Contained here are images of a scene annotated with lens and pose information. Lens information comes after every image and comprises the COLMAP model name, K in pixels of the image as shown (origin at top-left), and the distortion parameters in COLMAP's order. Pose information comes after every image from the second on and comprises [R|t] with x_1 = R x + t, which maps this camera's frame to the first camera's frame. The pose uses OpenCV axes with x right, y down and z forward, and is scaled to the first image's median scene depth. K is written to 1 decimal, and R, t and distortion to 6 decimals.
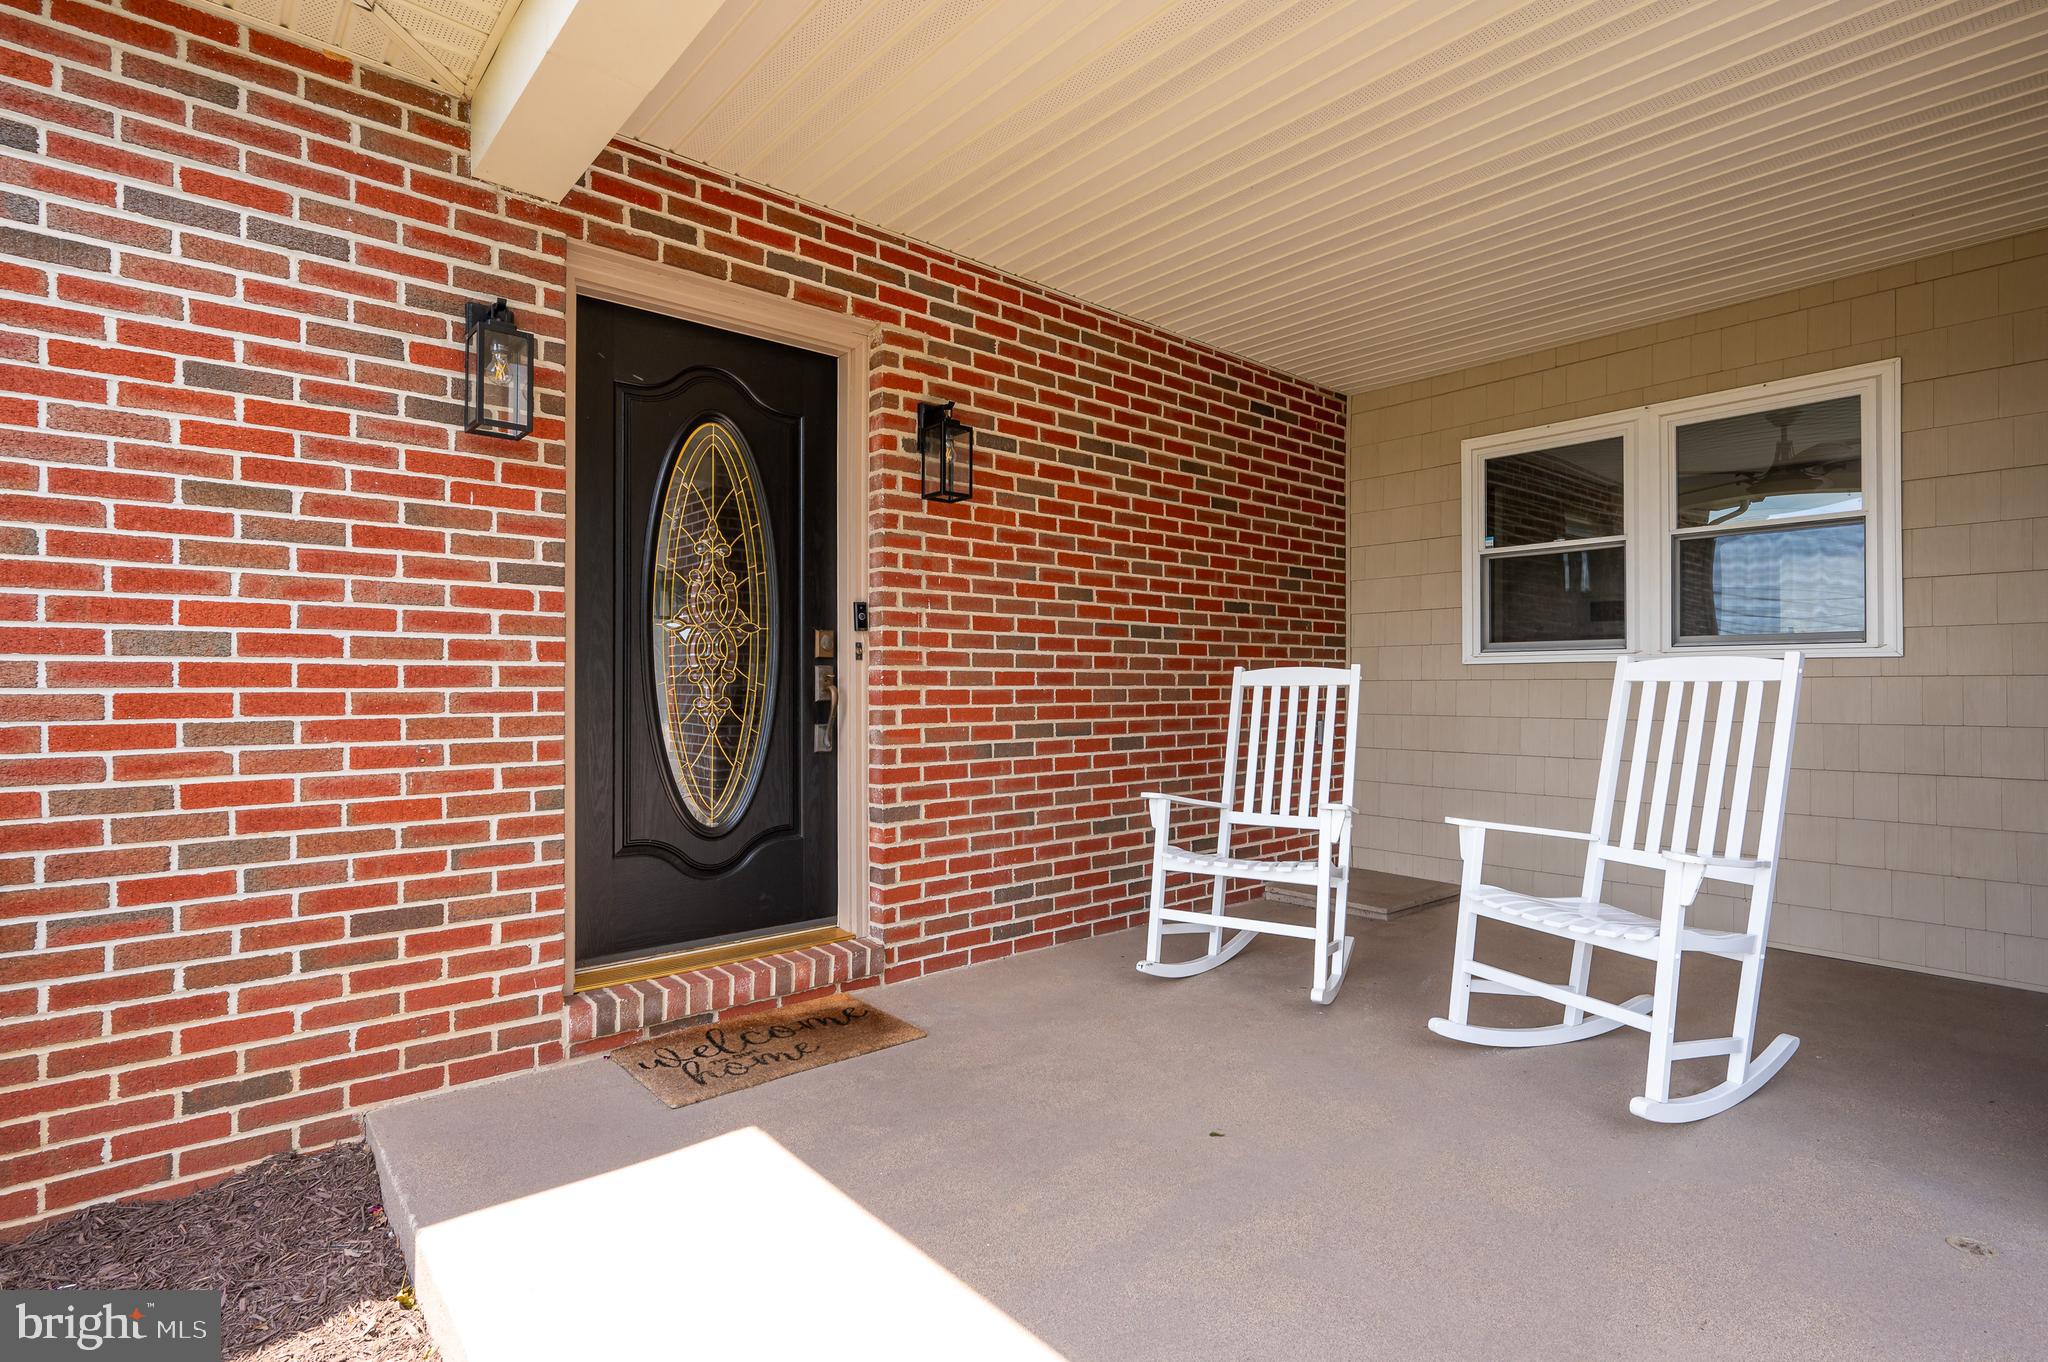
lens RADIAL K [[966.5, 0, 995.9], [0, 966.5, 678.3], [0, 0, 1]] dist [-0.002019, 0.000011]
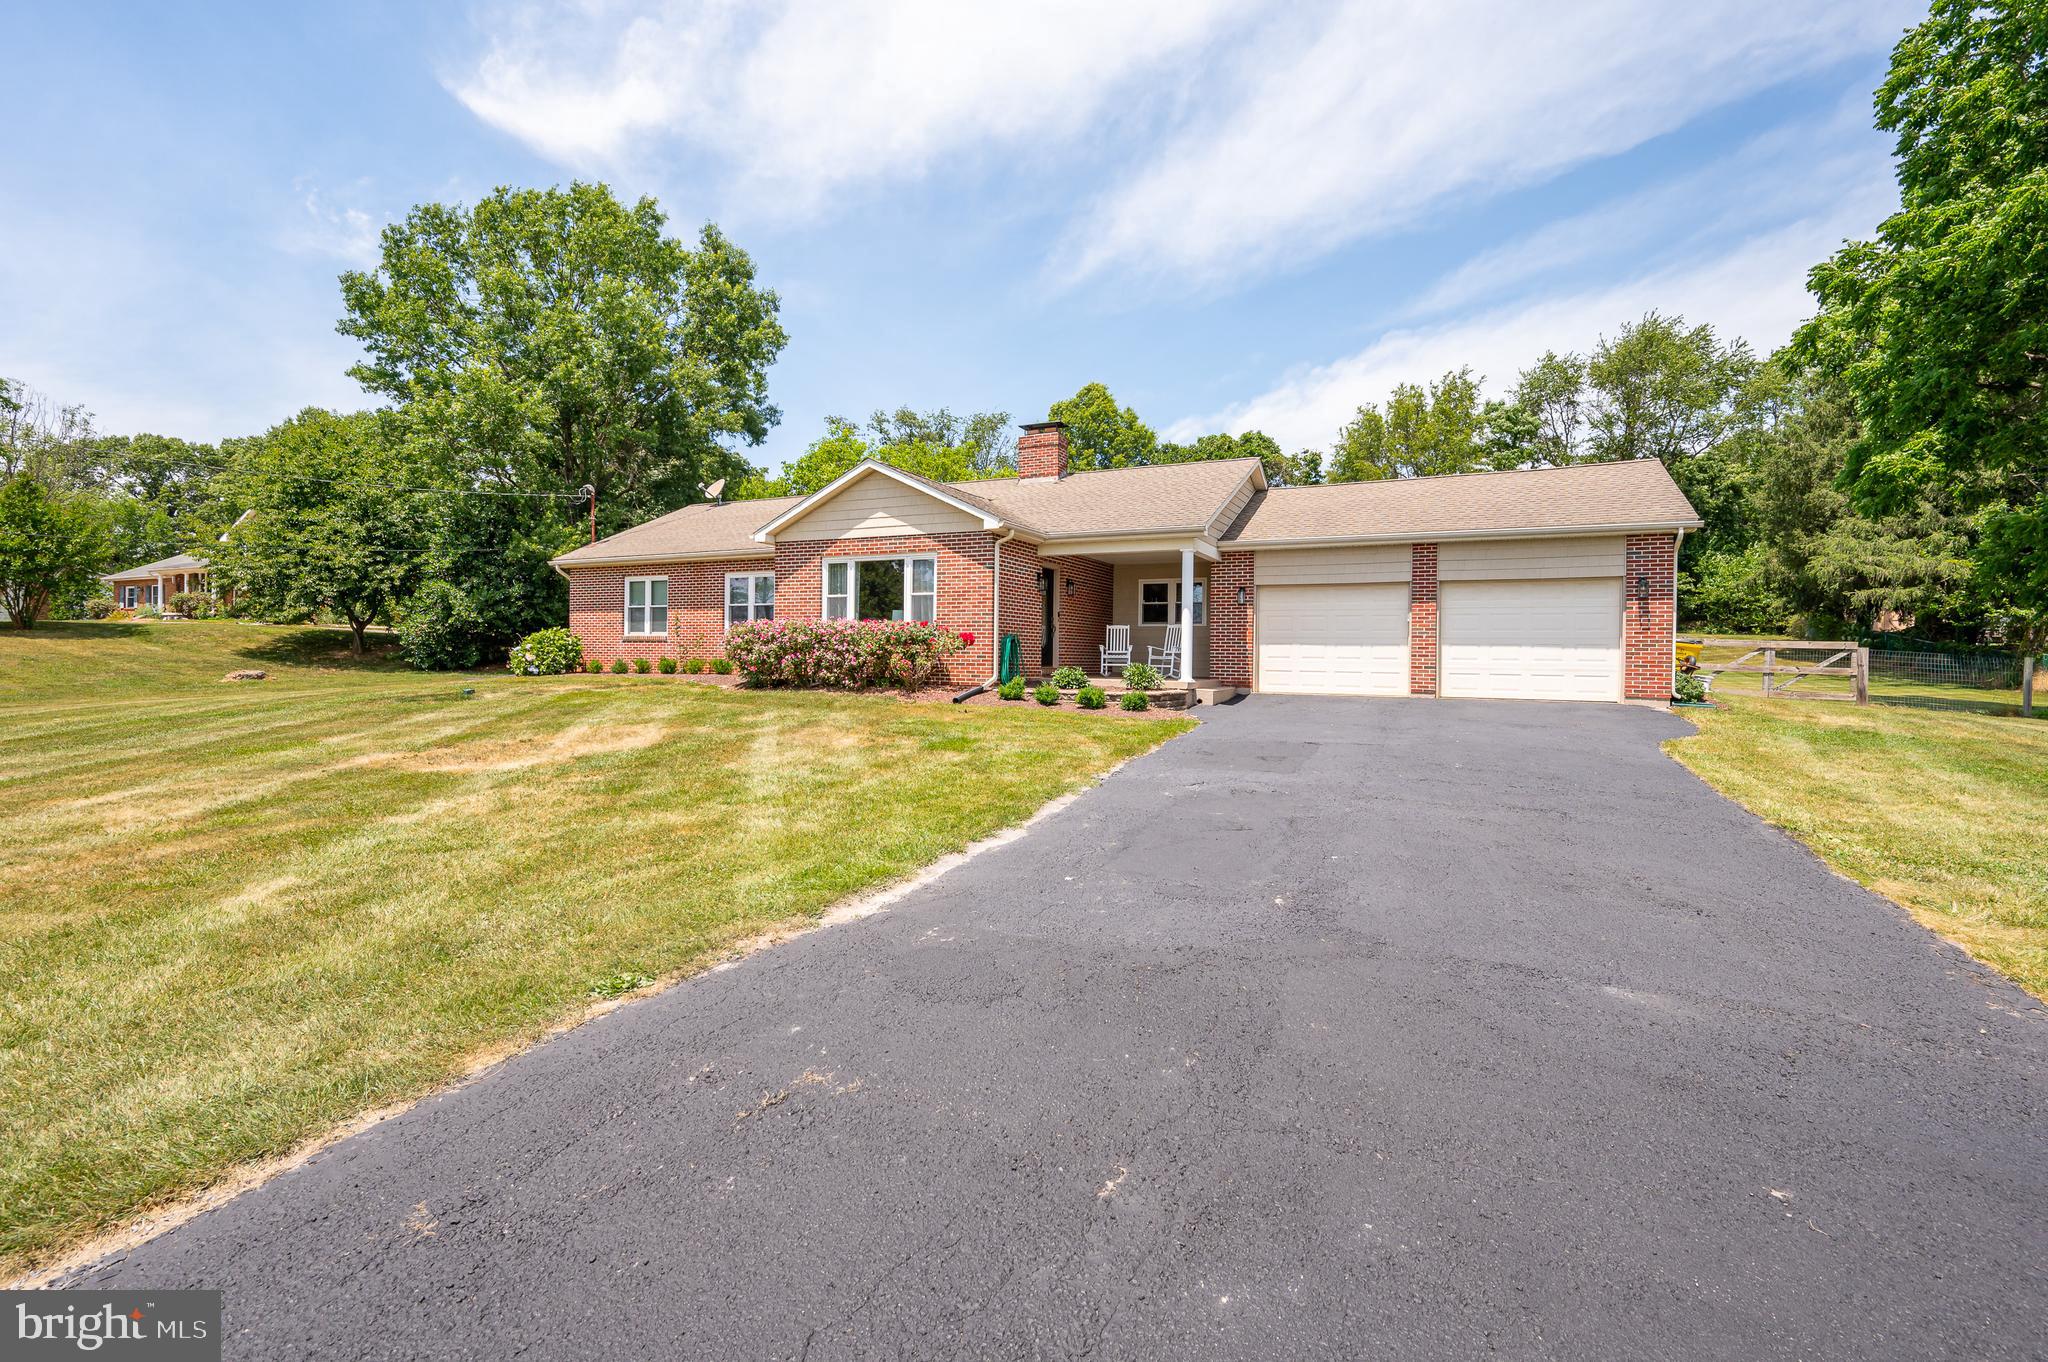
lens RADIAL K [[882.4, 0, 1024.8], [0, 882.4, 658.9], [0, 0, 1]] dist [-0.000609, 0.000066]
pose [[0.906825, 0.010747, 0.421370, -2.392357], [-0.016305, 0.999821, 0.009590, 0.145966], [-0.421191, -0.015566, 0.906838, -3.501254]]
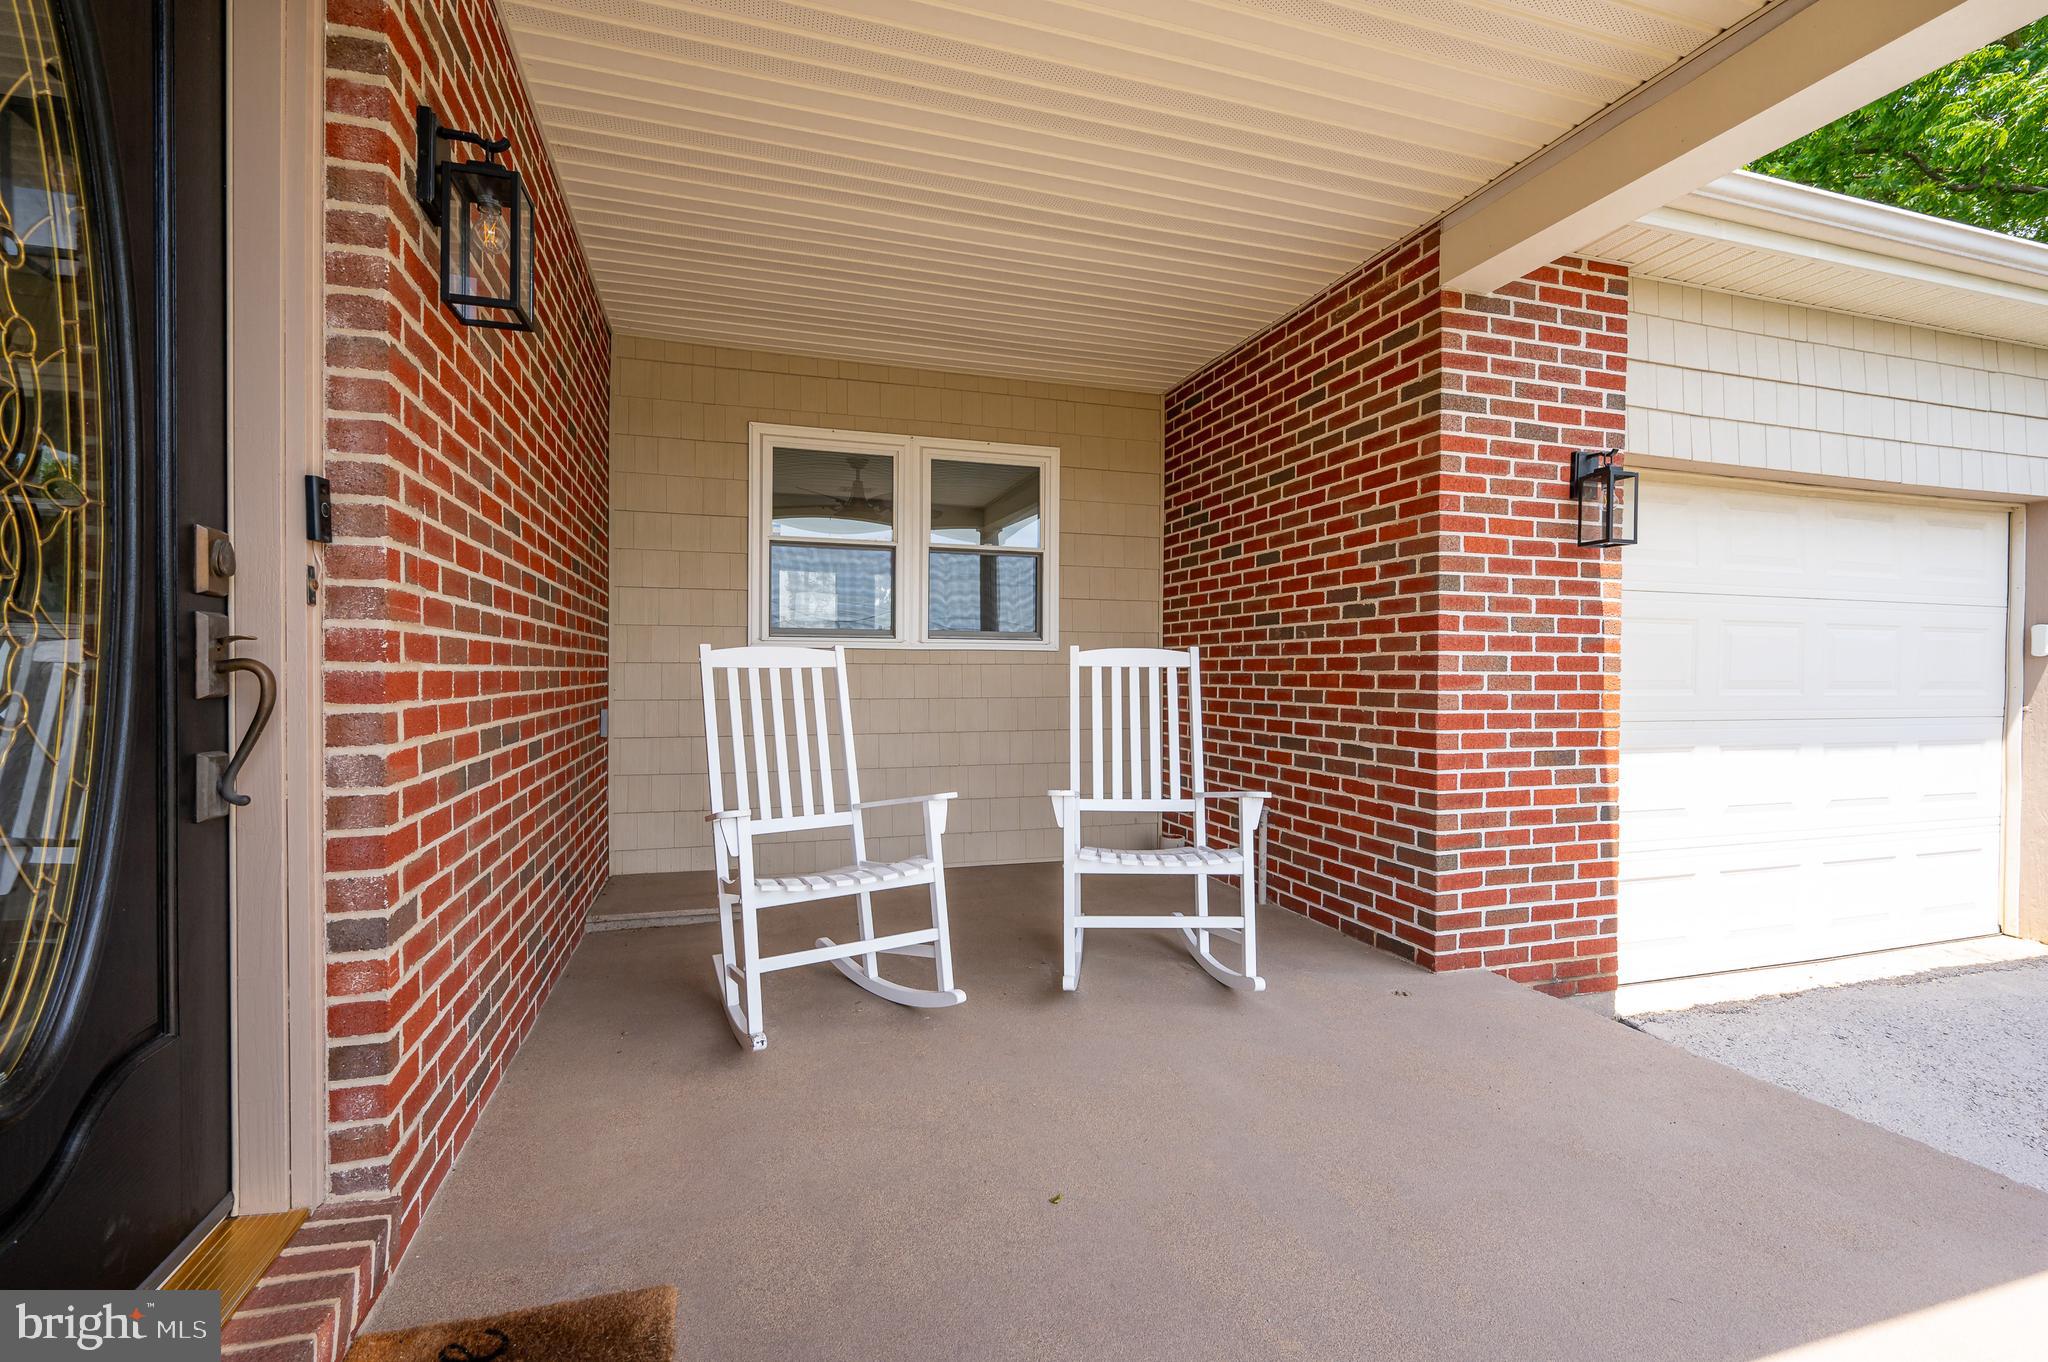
lens RADIAL K [[932.1, 0, 1017.9], [0, 932.1, 682.6], [0, 0, 1]] dist [-0.000969, -0.000690]
pose [[0.366272, -0.009111, 0.930463, -0.400218], [-0.013561, 0.999794, 0.015128, 0.005808], [-0.930409, -0.018159, 0.366073, 0.501334]]
